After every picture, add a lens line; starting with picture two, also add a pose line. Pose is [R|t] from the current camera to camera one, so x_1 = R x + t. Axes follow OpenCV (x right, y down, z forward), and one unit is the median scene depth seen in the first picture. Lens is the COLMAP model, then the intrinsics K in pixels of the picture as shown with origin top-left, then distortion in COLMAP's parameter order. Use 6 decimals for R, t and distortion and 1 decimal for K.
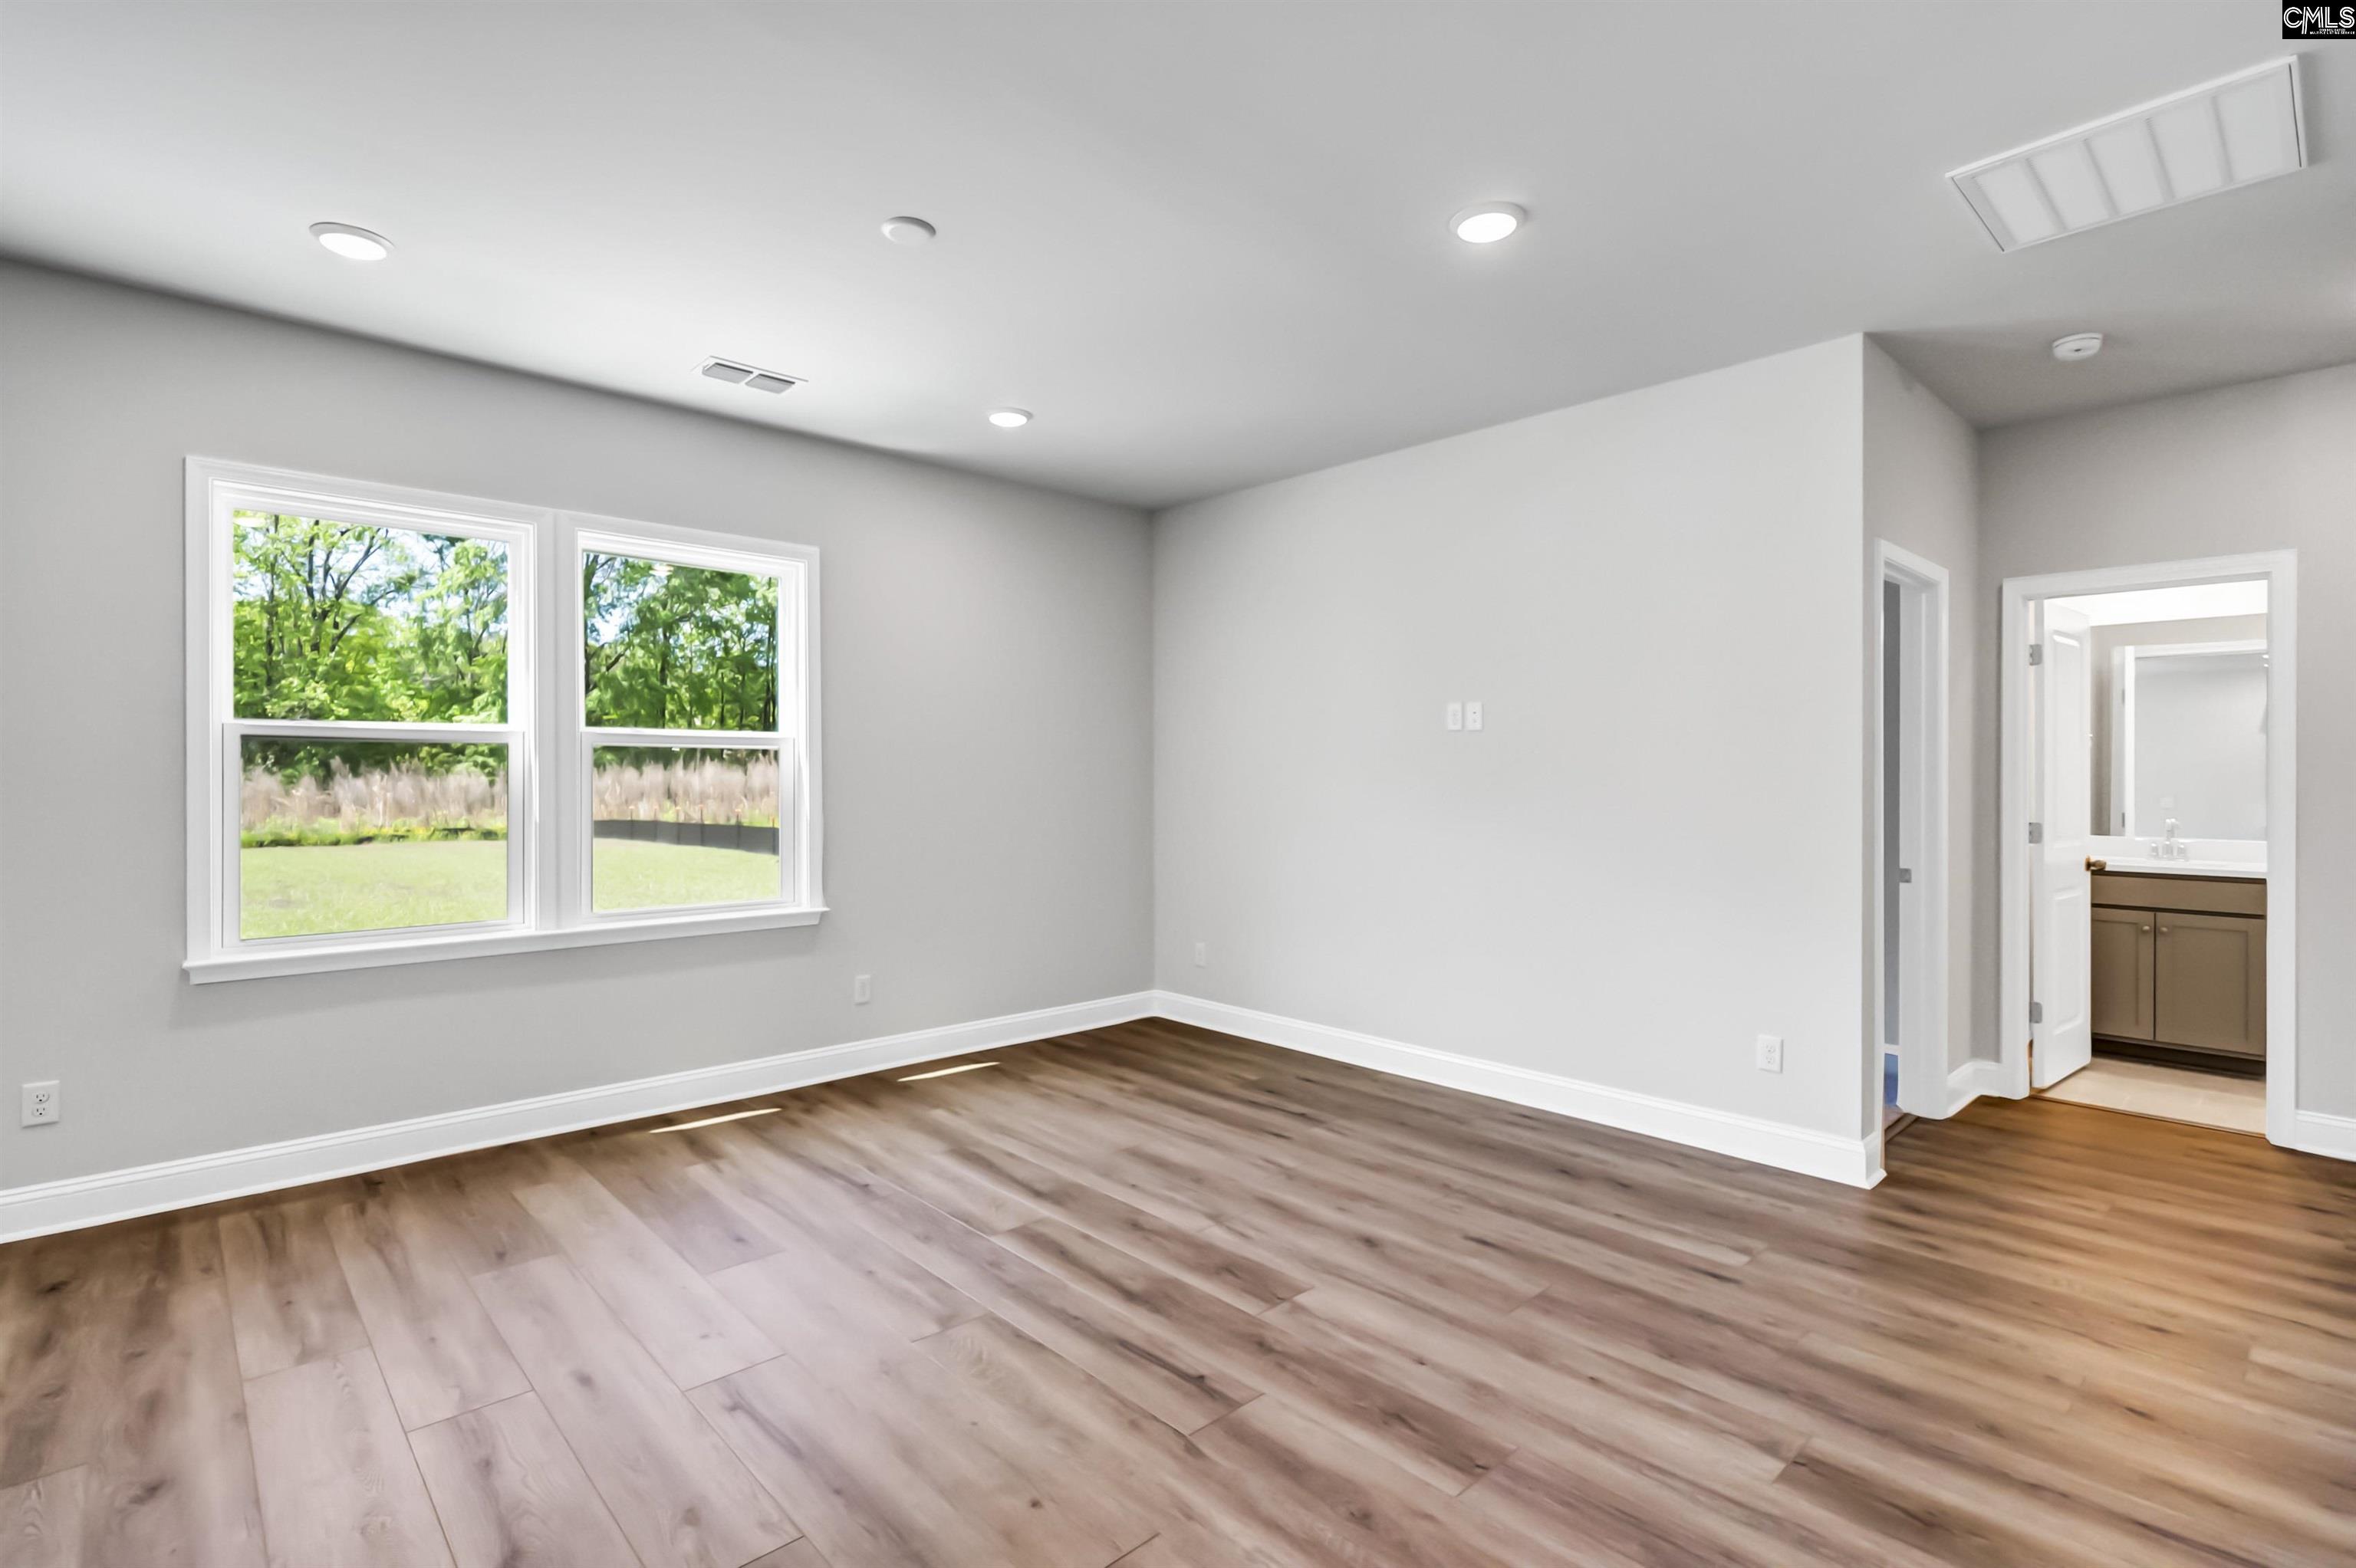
lens RADIAL K [[1103.7, 0, 1171.9], [0, 1103.7, 783.9], [0, 0, 1]] dist [0.001528, 0.000222]
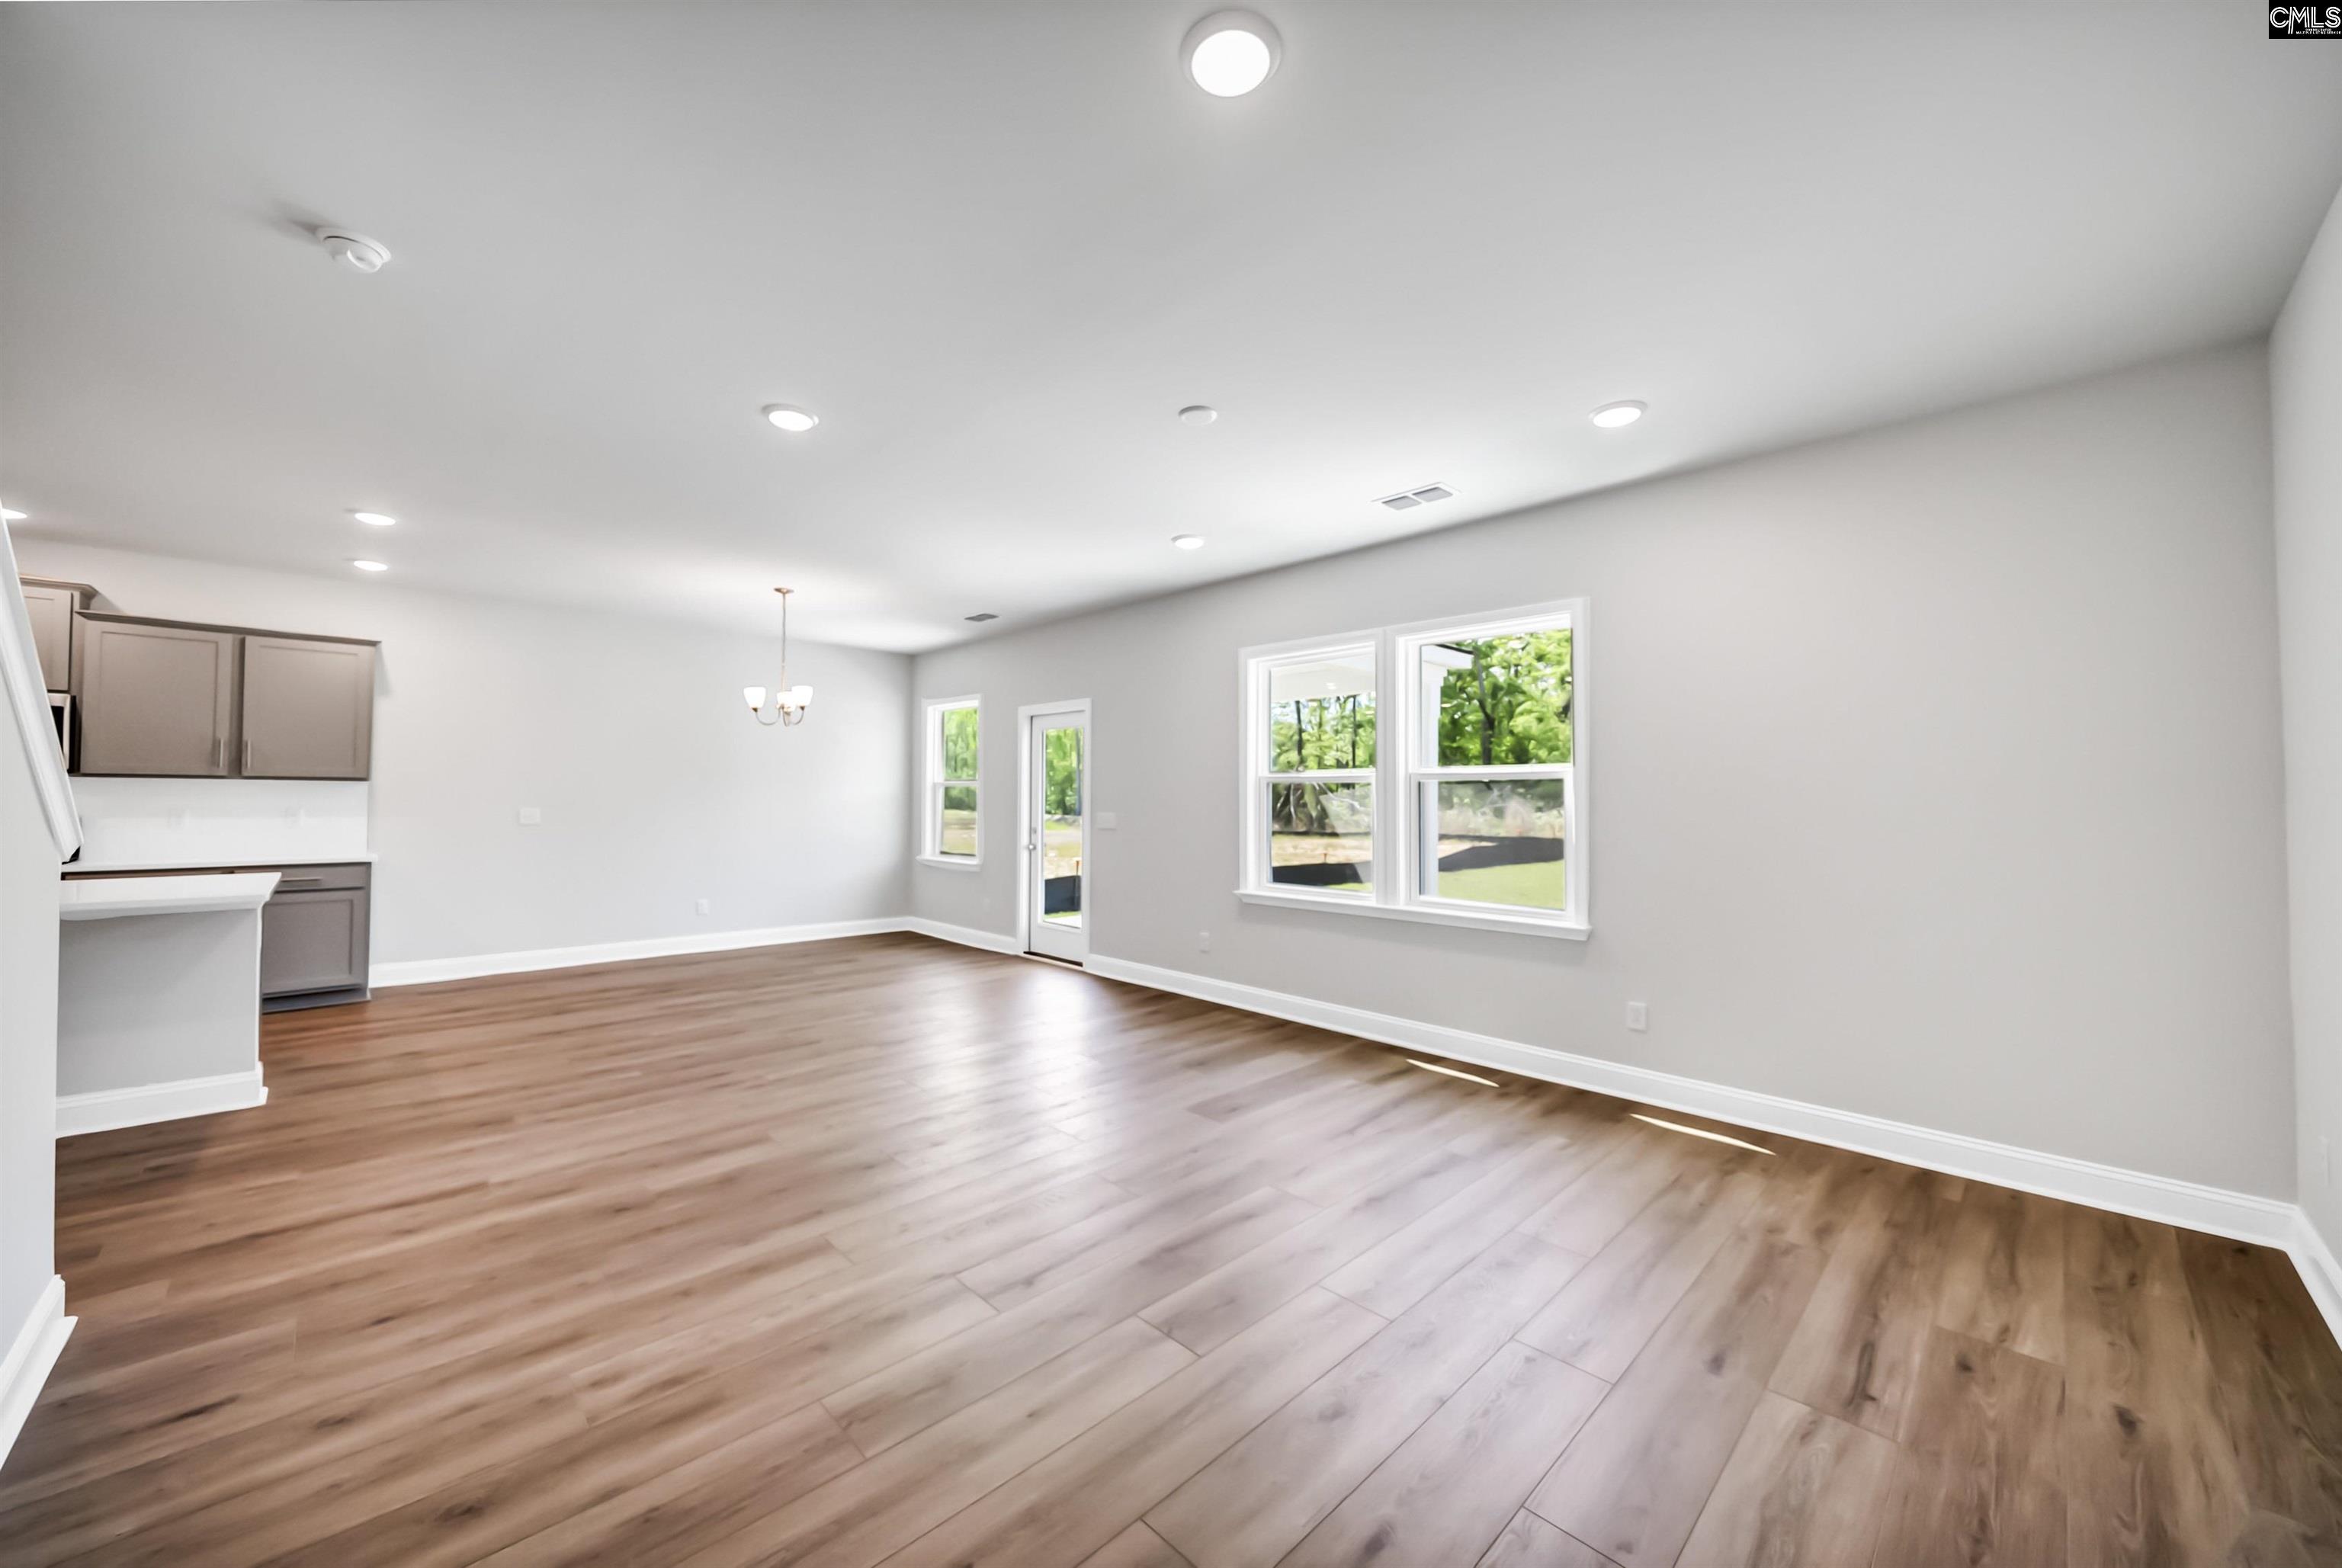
lens RADIAL K [[855.8, 0, 1166.0], [0, 855.8, 779.0], [0, 0, 1]] dist [-0.000518, 0.000095]
pose [[0.033217, -0.022445, -0.999196, 0.559924], [-0.014489, 0.999632, -0.022937, -0.007487], [0.999343, 0.015240, 0.032880, 0.614349]]
